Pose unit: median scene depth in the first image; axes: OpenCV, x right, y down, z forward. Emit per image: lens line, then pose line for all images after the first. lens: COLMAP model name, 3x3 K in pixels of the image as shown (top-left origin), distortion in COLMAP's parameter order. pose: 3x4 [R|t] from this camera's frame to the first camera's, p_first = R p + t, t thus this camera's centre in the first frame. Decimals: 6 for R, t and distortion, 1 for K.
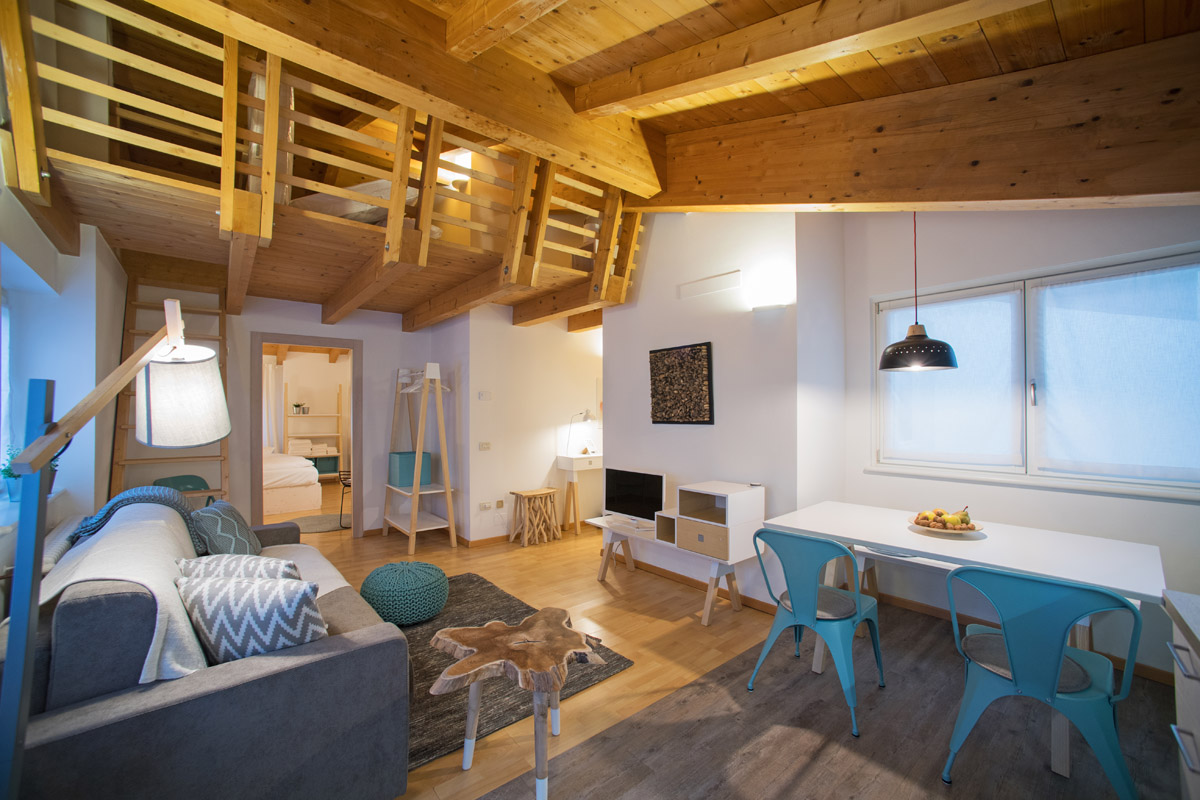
lens RADIAL K [[507.7, 0, 605.1], [0, 507.7, 408.0], [0, 0, 1]] dist [-0.008638, 0.002136]
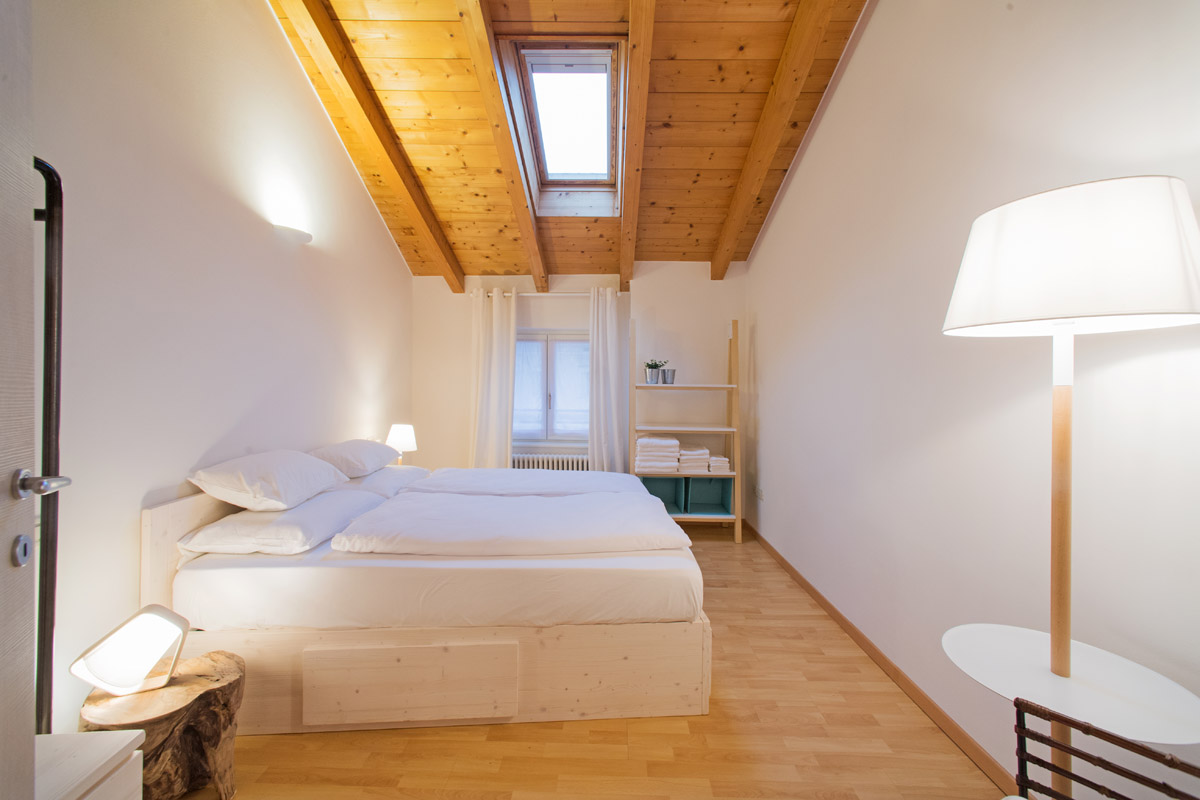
lens RADIAL K [[507.7, 0, 590.3], [0, 507.7, 398.7], [0, 0, 1]] dist [-0.008638, 0.002136]
pose [[0.759275, 0.002725, -0.650764, -0.334973], [0.001858, 0.999978, 0.006355, 0.021869], [0.650767, -0.006035, 0.759254, 0.587023]]
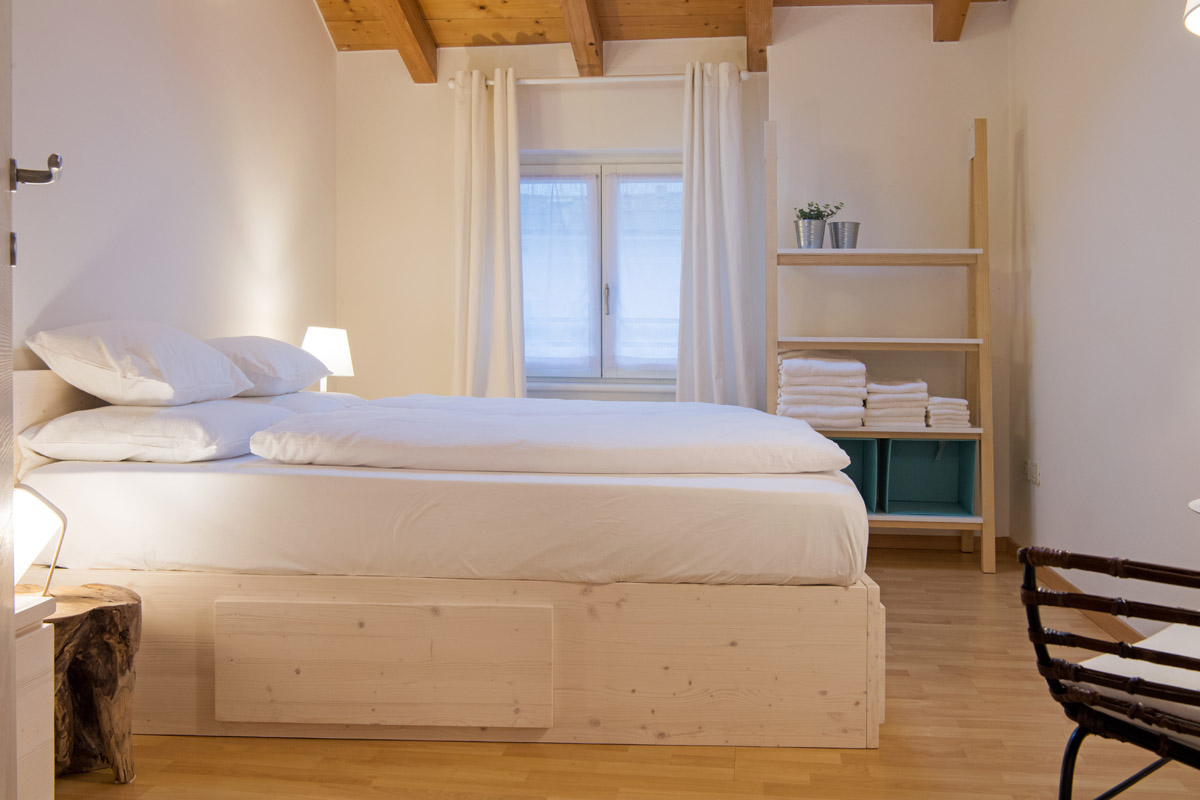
lens RADIAL K [[1182.1, 0, 609.0], [0, 1182.1, 394.3], [0, 0, 1]] dist [-0.032919, 0.000000]
pose [[0.703513, 0.009366, -0.710621, -0.276079], [0.009679, 0.999694, 0.022759, 0.063629], [0.710617, -0.022889, 0.703207, 0.531188]]
